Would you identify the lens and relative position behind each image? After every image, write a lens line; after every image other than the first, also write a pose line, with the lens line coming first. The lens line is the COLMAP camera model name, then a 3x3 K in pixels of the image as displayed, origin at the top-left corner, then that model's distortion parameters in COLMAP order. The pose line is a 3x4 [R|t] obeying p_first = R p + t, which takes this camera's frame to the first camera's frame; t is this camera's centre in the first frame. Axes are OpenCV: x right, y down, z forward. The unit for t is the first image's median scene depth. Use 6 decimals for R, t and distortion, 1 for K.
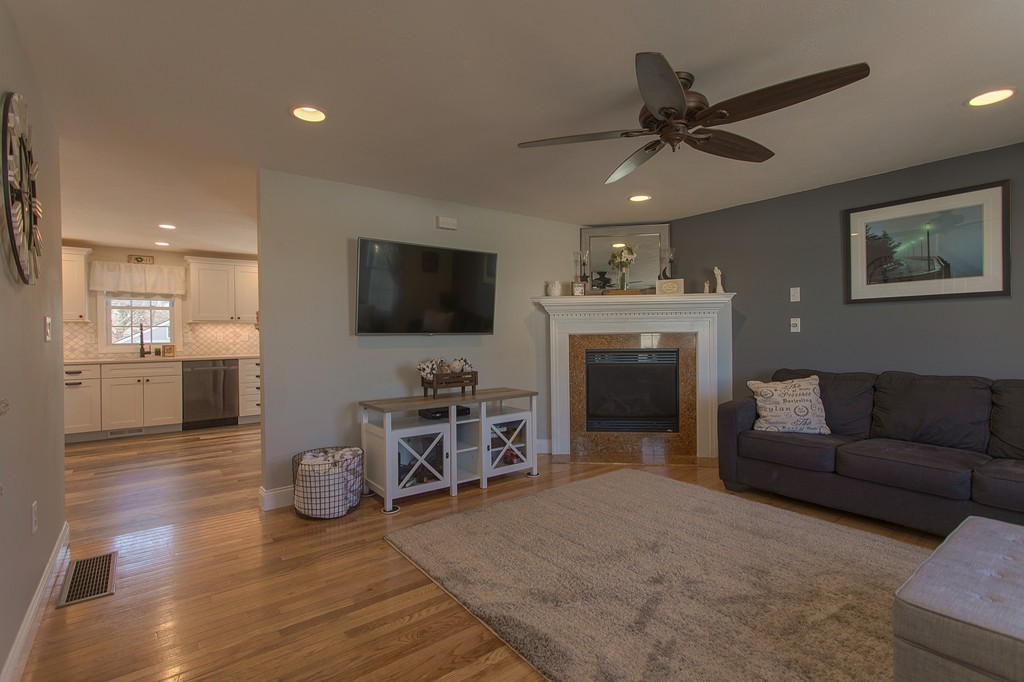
lens RADIAL K [[481.2, 0, 508.7], [0, 481.2, 338.3], [0, 0, 1]] dist [0.001573, 0.001313]
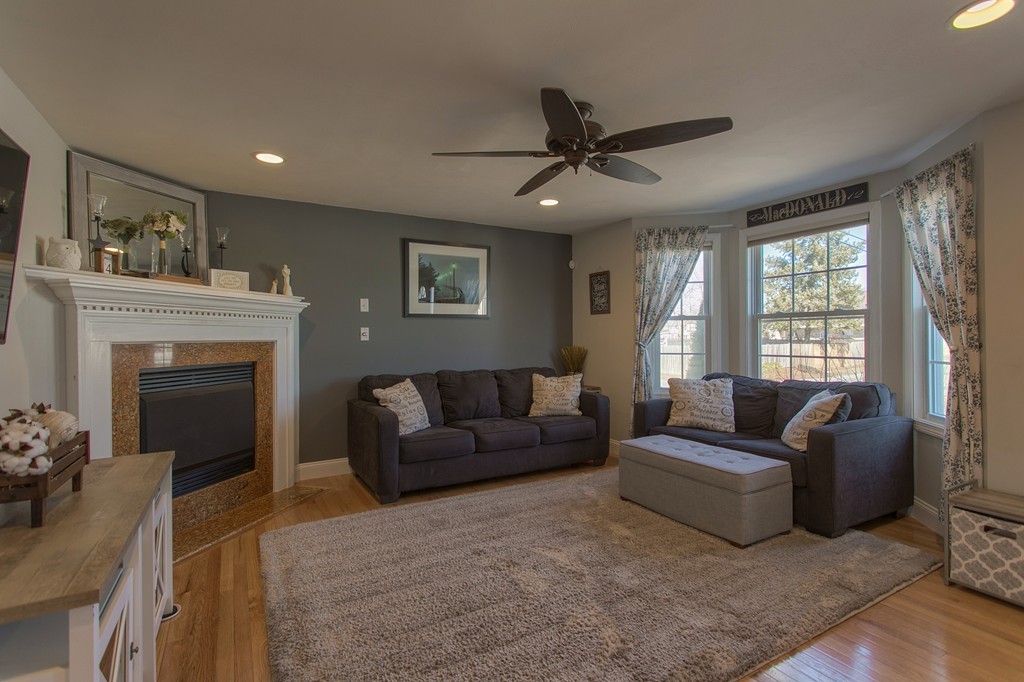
lens RADIAL K [[481.2, 0, 507.4], [0, 481.2, 338.6], [0, 0, 1]] dist [0.001573, 0.001313]
pose [[0.132361, 0.009309, 0.991158, -0.411310], [0.014708, 0.999827, -0.011354, -0.000938], [-0.991092, 0.016081, 0.132202, 0.550305]]
